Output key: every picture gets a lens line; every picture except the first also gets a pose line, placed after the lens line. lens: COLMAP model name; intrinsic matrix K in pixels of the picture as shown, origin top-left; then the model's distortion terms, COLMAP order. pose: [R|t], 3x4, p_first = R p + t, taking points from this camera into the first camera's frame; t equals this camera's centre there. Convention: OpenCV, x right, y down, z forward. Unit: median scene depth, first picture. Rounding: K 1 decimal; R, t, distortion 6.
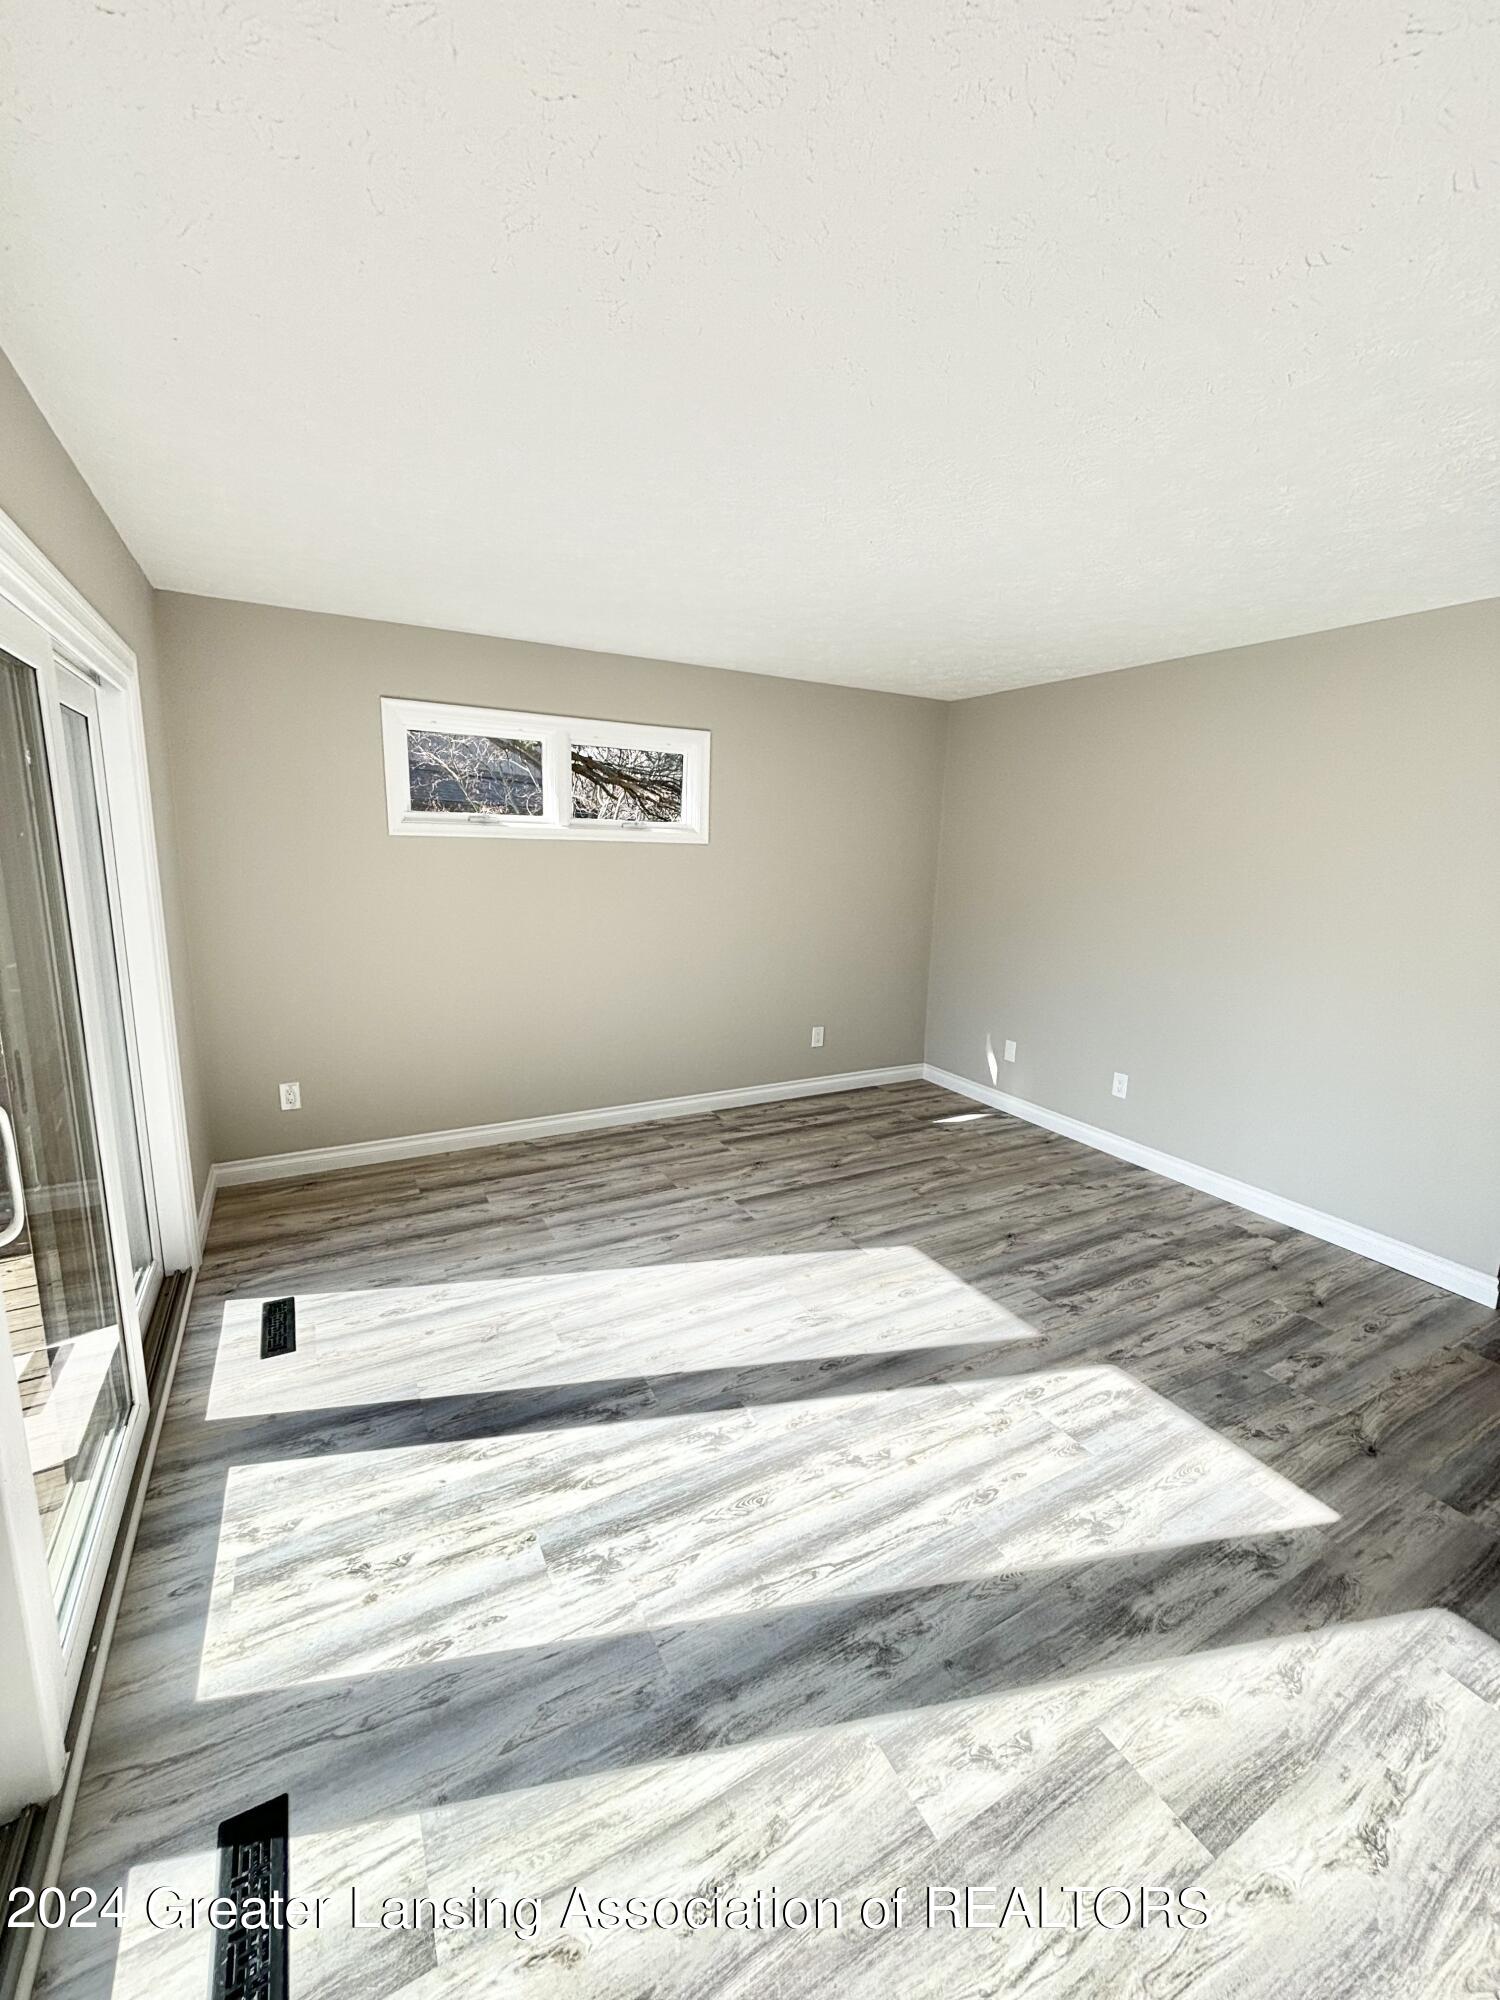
lens RADIAL K [[807.7, 0, 750.0], [0, 807.7, 1000.0], [0, 0, 1]] dist [0.024548, -0.000330]
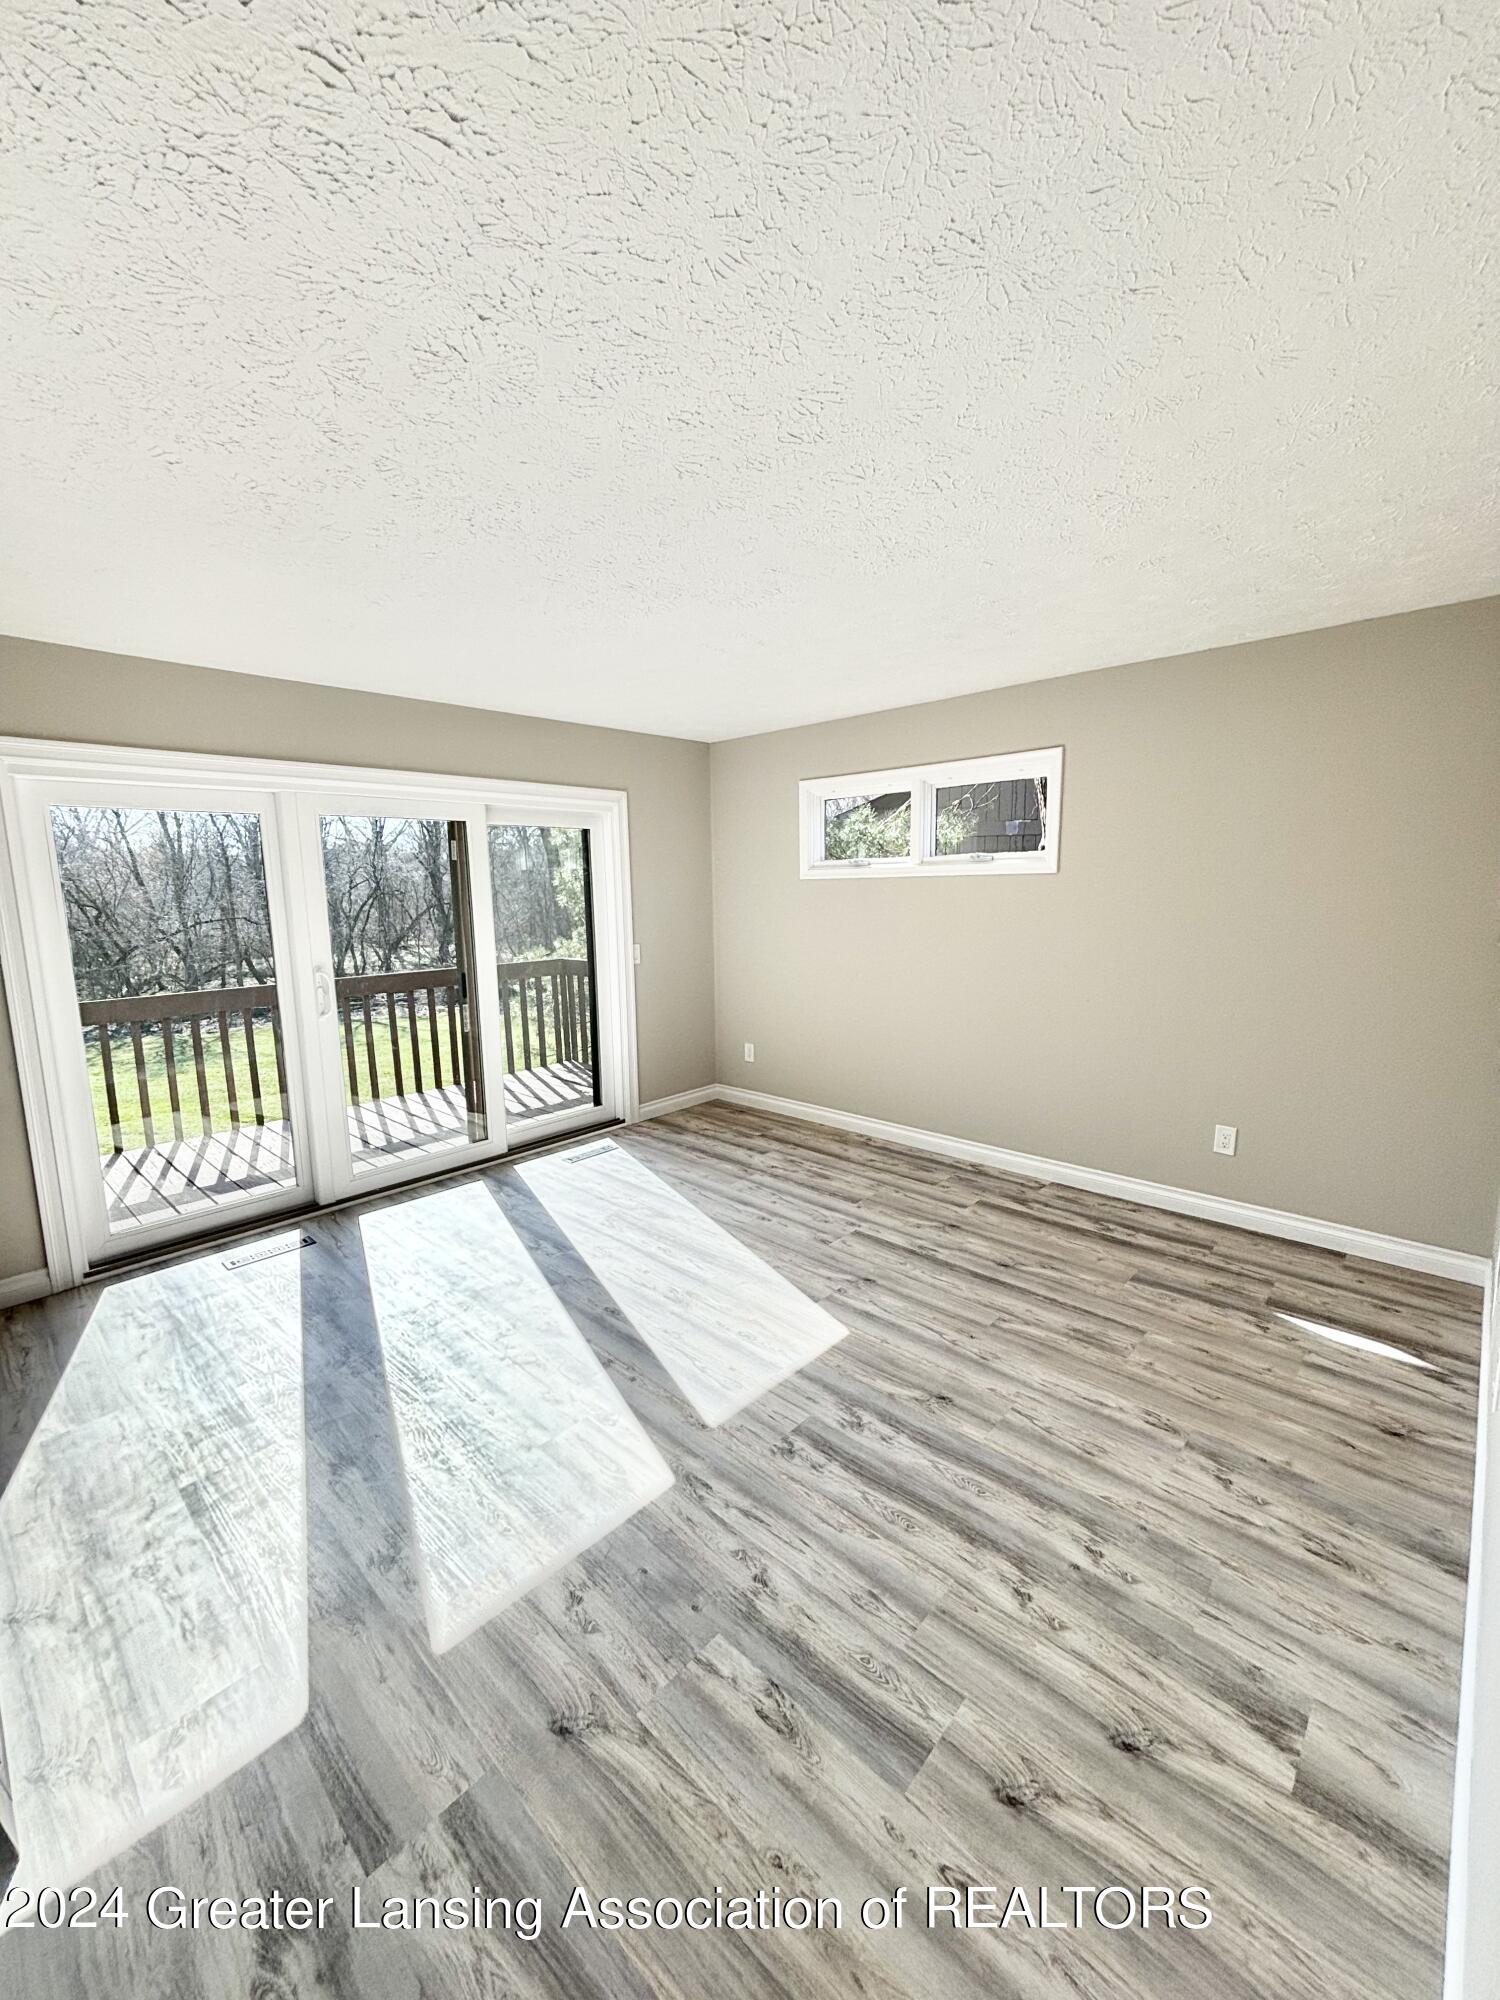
lens RADIAL K [[804.3, 0, 750.9], [0, 804.3, 975.4], [0, 0, 1]] dist [-0.000895, 0.000139]
pose [[0.305005, 0.078071, -0.949145, 0.829458], [-0.167001, 0.985576, 0.027402, -0.062193], [0.937594, 0.150150, 0.313643, 0.510709]]
